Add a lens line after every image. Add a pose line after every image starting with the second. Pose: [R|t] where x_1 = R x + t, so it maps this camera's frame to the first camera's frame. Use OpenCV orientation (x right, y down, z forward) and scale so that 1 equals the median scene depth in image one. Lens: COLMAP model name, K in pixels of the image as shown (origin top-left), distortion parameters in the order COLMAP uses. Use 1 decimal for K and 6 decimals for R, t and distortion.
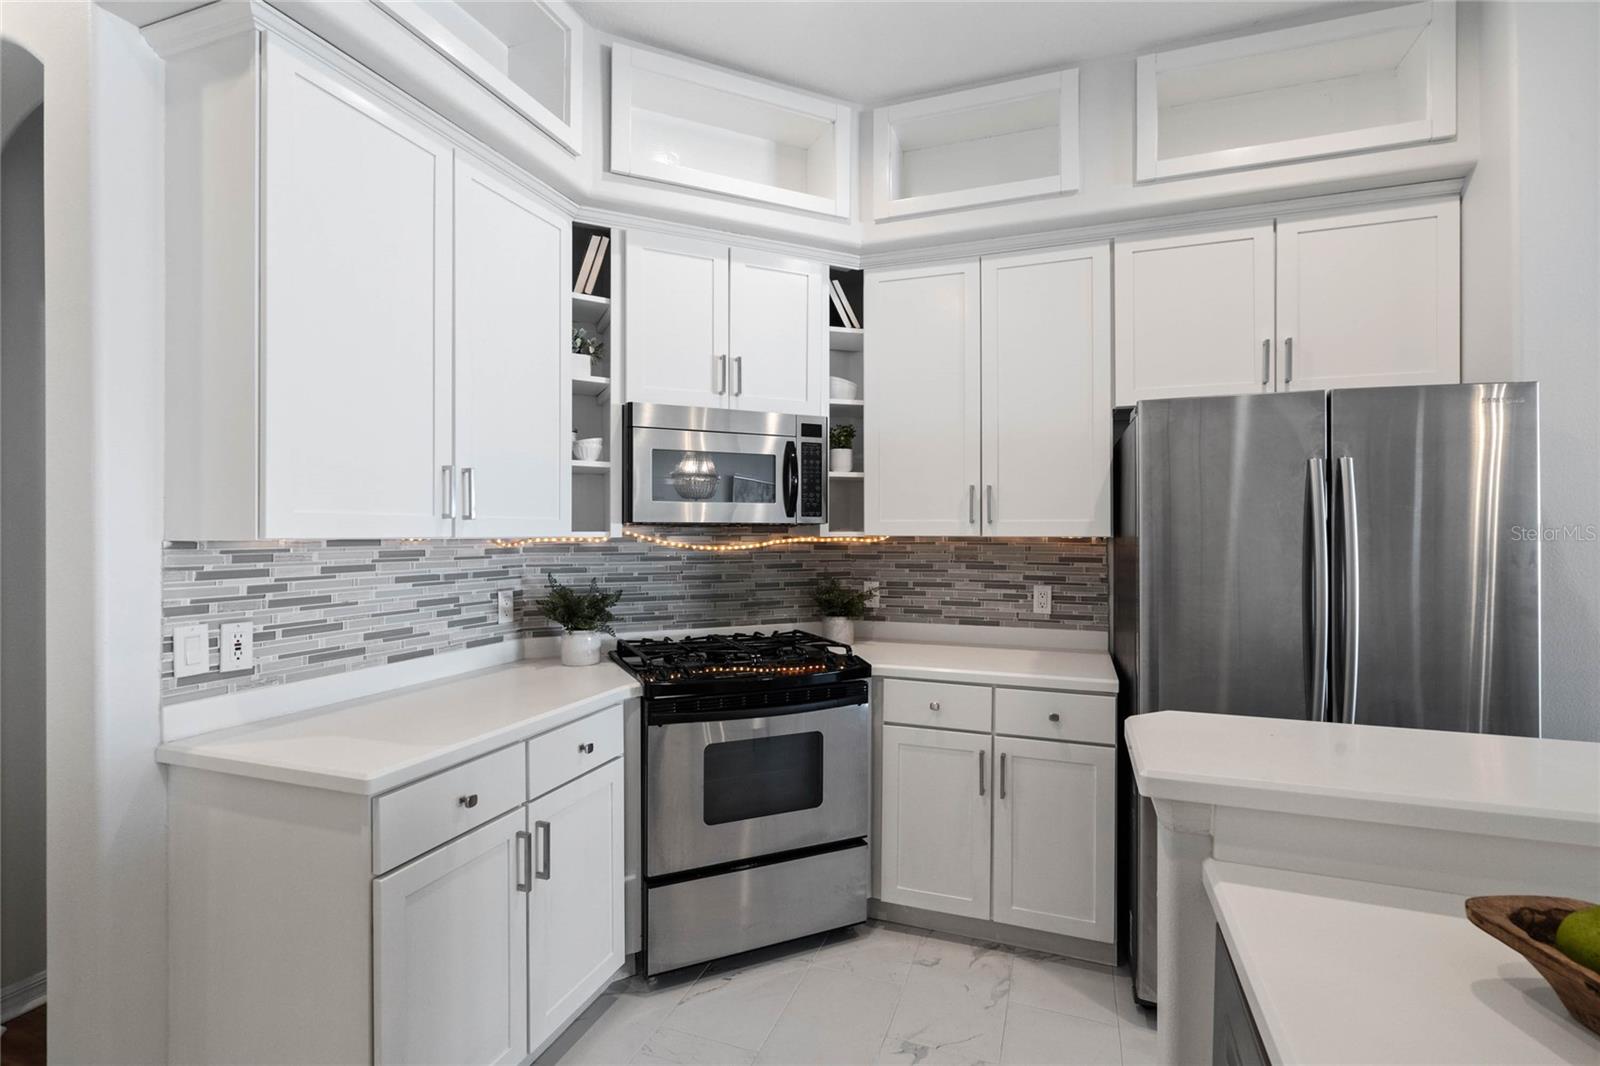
lens RADIAL K [[730.7, 0, 799.3], [0, 730.7, 531.7], [0, 0, 1]] dist [0.000383, 0.000139]
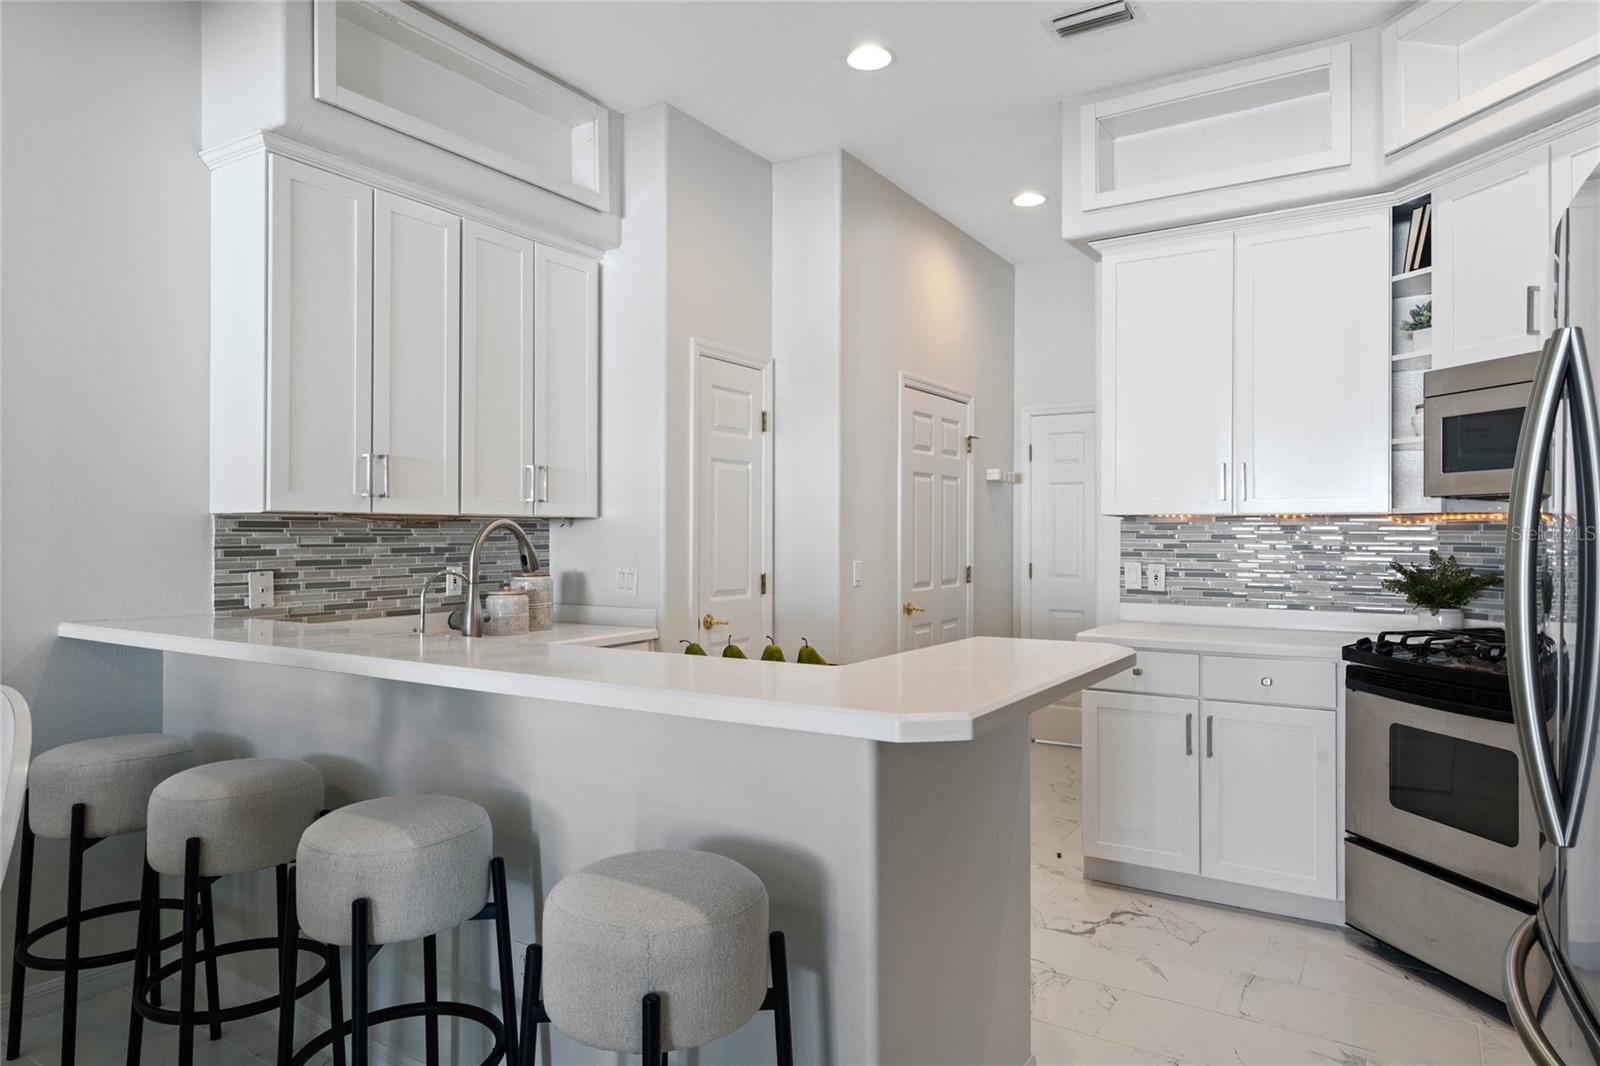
lens RADIAL K [[966.0, 0, 798.6], [0, 966.0, 534.0], [0, 0, 1]] dist [0.000807, -0.000159]
pose [[-0.204031, -0.001709, -0.978963, 1.602793], [-0.002558, 0.999996, -0.001213, 0.055172], [0.978961, 0.002257, -0.204034, 0.607309]]
